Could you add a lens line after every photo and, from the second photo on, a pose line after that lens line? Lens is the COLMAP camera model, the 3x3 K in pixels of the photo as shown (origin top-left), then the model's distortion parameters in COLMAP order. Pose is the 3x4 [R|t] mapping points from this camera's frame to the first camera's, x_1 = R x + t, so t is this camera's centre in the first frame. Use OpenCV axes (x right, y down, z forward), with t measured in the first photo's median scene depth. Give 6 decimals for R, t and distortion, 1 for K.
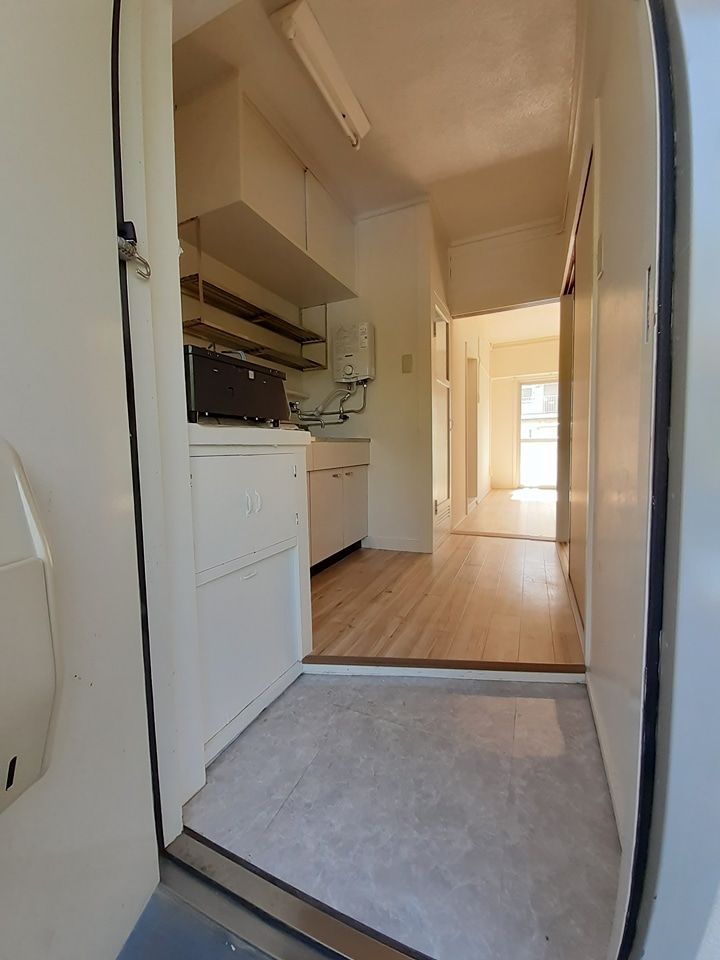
lens RADIAL K [[381.0, 0, 356.1], [0, 381.0, 478.5], [0, 0, 1]] dist [-0.015990, -0.003822]
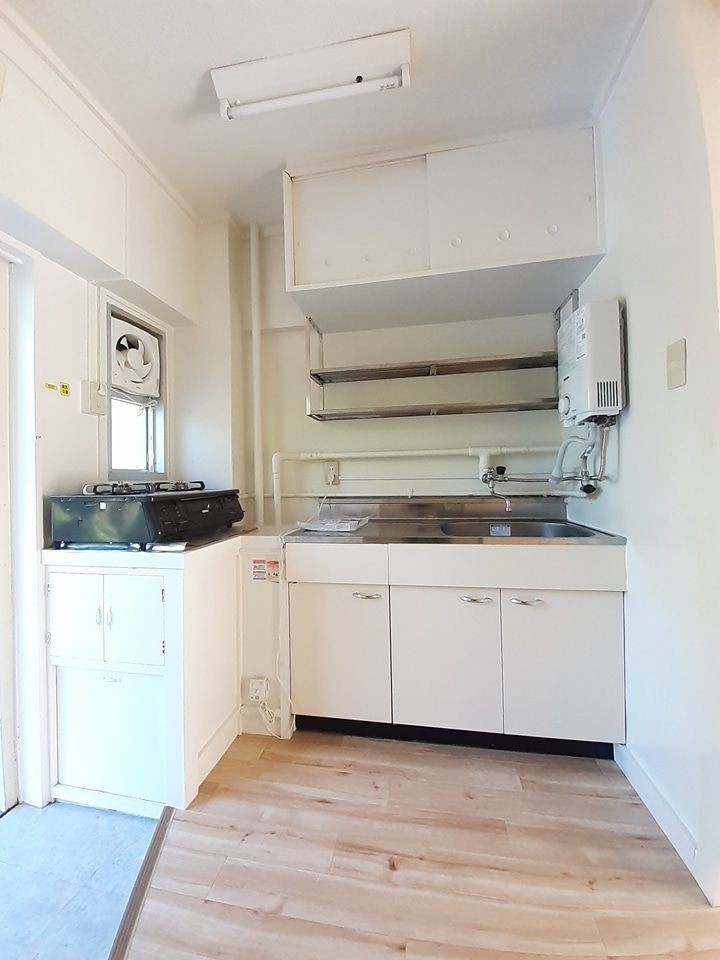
lens RADIAL K [[381.0, 0, 361.4], [0, 381.0, 471.7], [0, 0, 1]] dist [-0.015990, -0.003822]
pose [[0.250202, -0.001463, -0.968193, 0.583392], [-0.061836, 0.997933, -0.017488, -0.228977], [0.966217, 0.064245, 0.249594, 0.826826]]
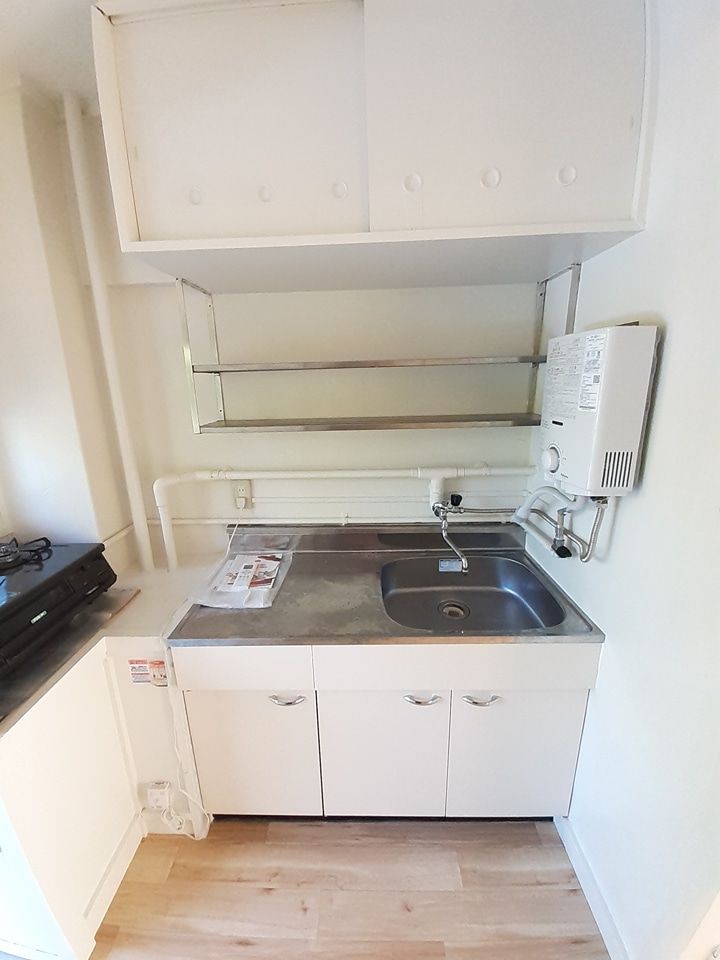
lens RADIAL K [[381.0, 0, 365.6], [0, 381.0, 478.7], [0, 0, 1]] dist [-0.015990, -0.003822]
pose [[0.398060, 0.230582, -0.887908, 0.343578], [-0.061787, 0.972436, 0.224834, -0.475838], [0.915276, -0.034637, 0.401335, 0.931340]]
